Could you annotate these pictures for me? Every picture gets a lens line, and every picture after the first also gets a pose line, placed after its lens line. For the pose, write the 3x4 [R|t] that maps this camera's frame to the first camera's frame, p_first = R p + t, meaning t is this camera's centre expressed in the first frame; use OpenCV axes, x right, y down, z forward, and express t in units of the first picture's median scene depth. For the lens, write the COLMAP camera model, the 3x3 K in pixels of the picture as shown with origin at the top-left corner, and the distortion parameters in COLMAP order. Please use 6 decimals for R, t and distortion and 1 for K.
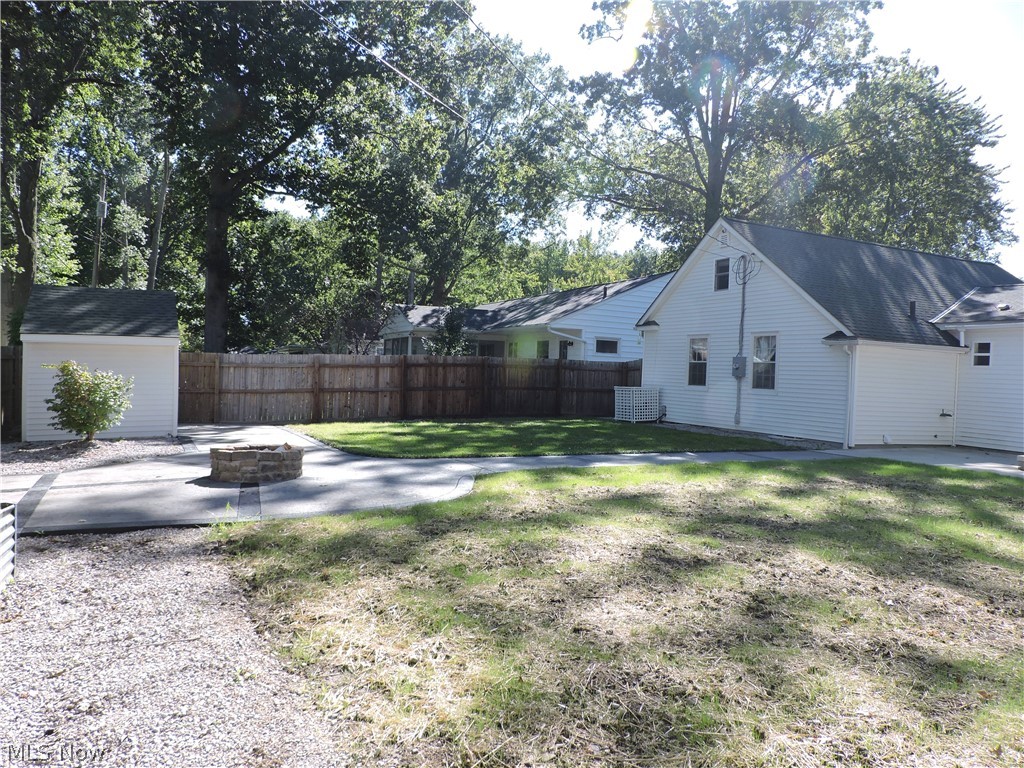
lens RADIAL K [[784.9, 0, 506.9], [0, 784.9, 377.7], [0, 0, 1]] dist [0.025257, -0.008409]
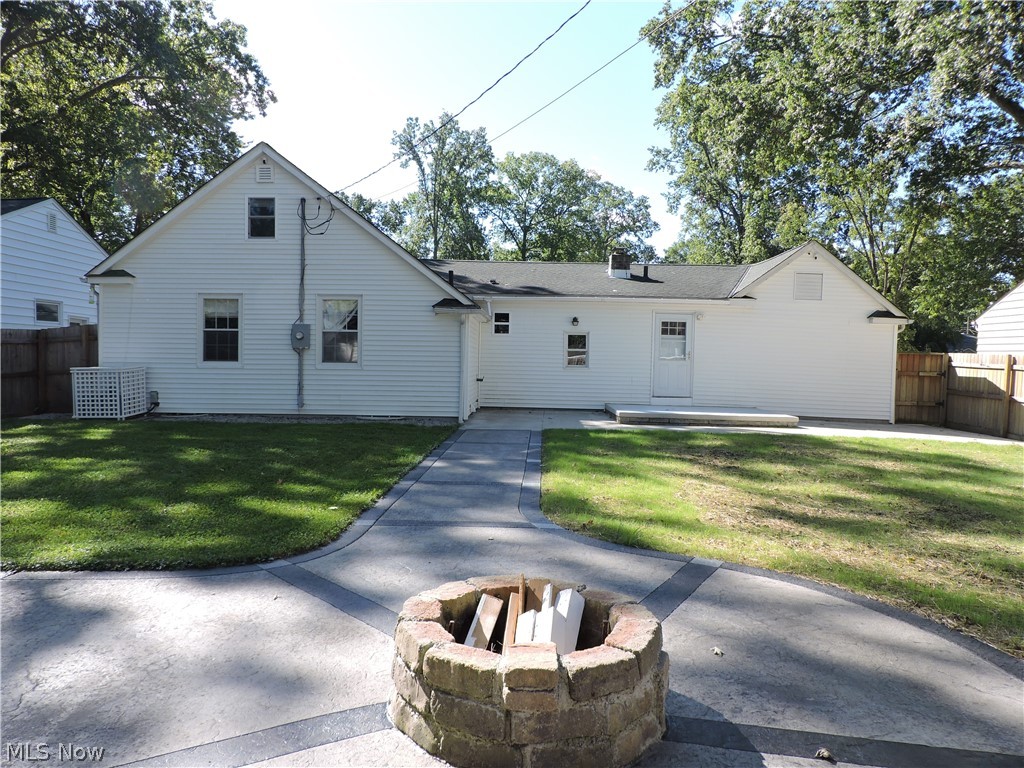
lens RADIAL K [[784.9, 0, 506.9], [0, 784.9, 377.7], [0, 0, 1]] dist [0.025257, -0.008409]
pose [[0.455713, -0.060805, 0.888048, -0.328879], [0.012303, 0.997999, 0.062020, -0.019106], [-0.890042, -0.017338, 0.455549, 0.440758]]
